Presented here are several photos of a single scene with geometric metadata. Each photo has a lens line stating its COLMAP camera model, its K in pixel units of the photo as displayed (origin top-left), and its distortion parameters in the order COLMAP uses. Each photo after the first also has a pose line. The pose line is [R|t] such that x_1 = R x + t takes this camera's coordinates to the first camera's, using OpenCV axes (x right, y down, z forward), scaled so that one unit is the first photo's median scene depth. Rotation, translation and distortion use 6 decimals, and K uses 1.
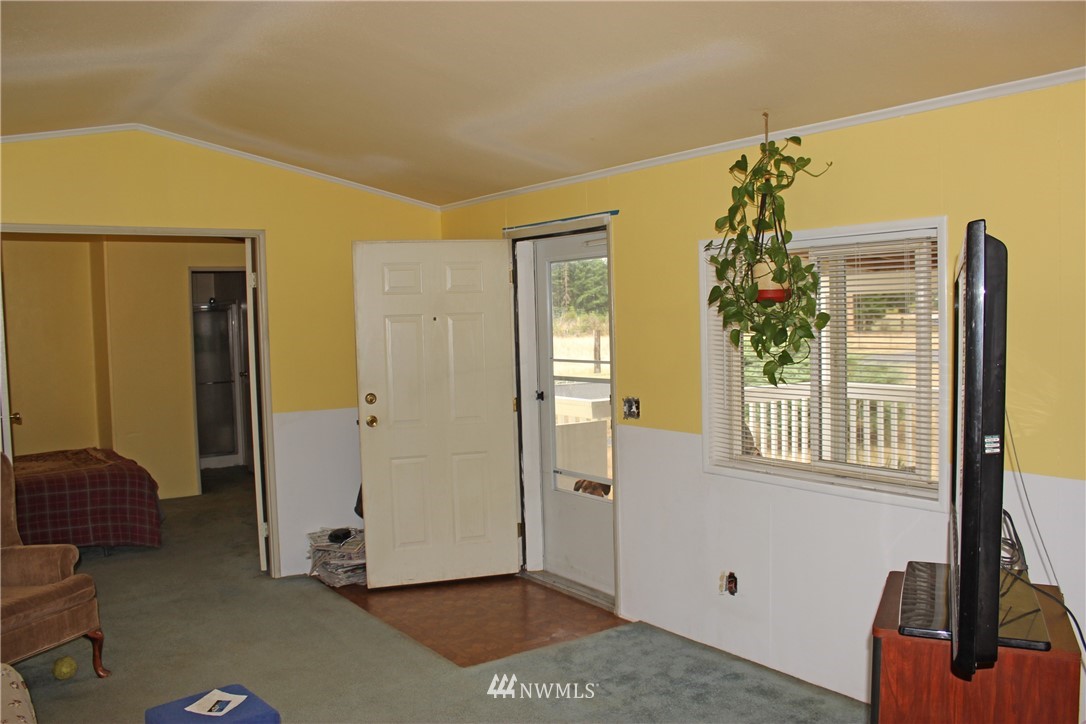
lens RADIAL K [[922.4, 0, 547.6], [0, 922.4, 362.9], [0, 0, 1]] dist [-0.145040, 0.121626]
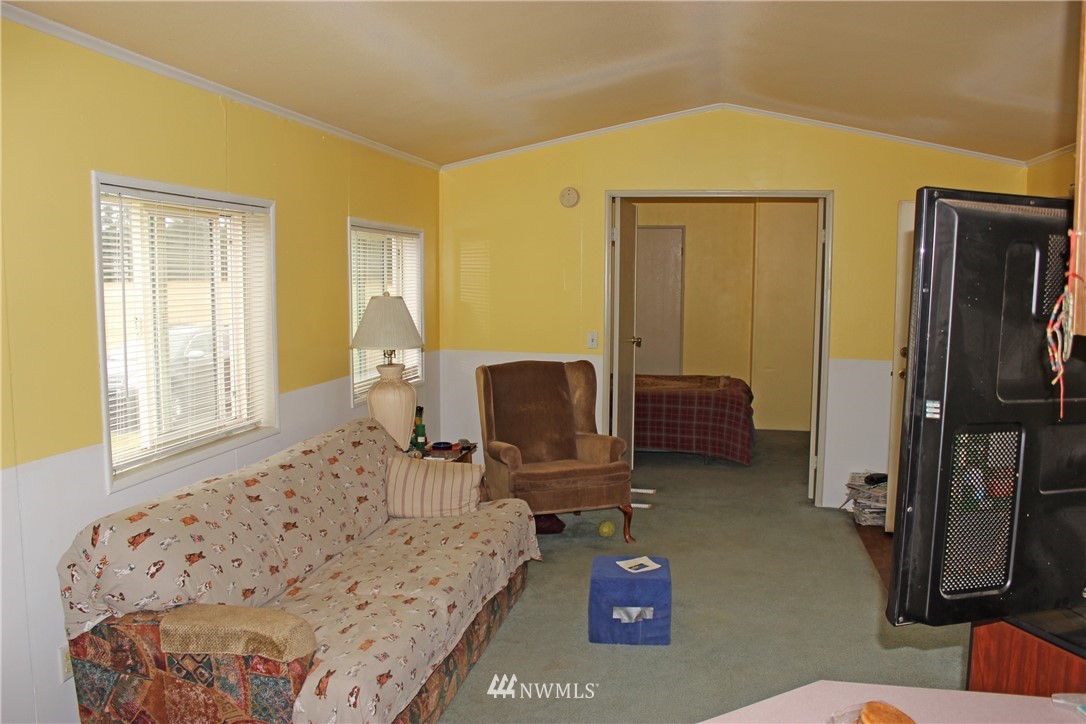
lens RADIAL K [[922.4, 0, 544.8], [0, 922.4, 367.3], [0, 0, 1]] dist [-0.145040, 0.121626]
pose [[0.686884, 0.107080, -0.718835, 0.259643], [-0.066527, 0.994198, 0.084528, -0.003784], [0.723716, -0.010239, 0.690022, -0.005975]]
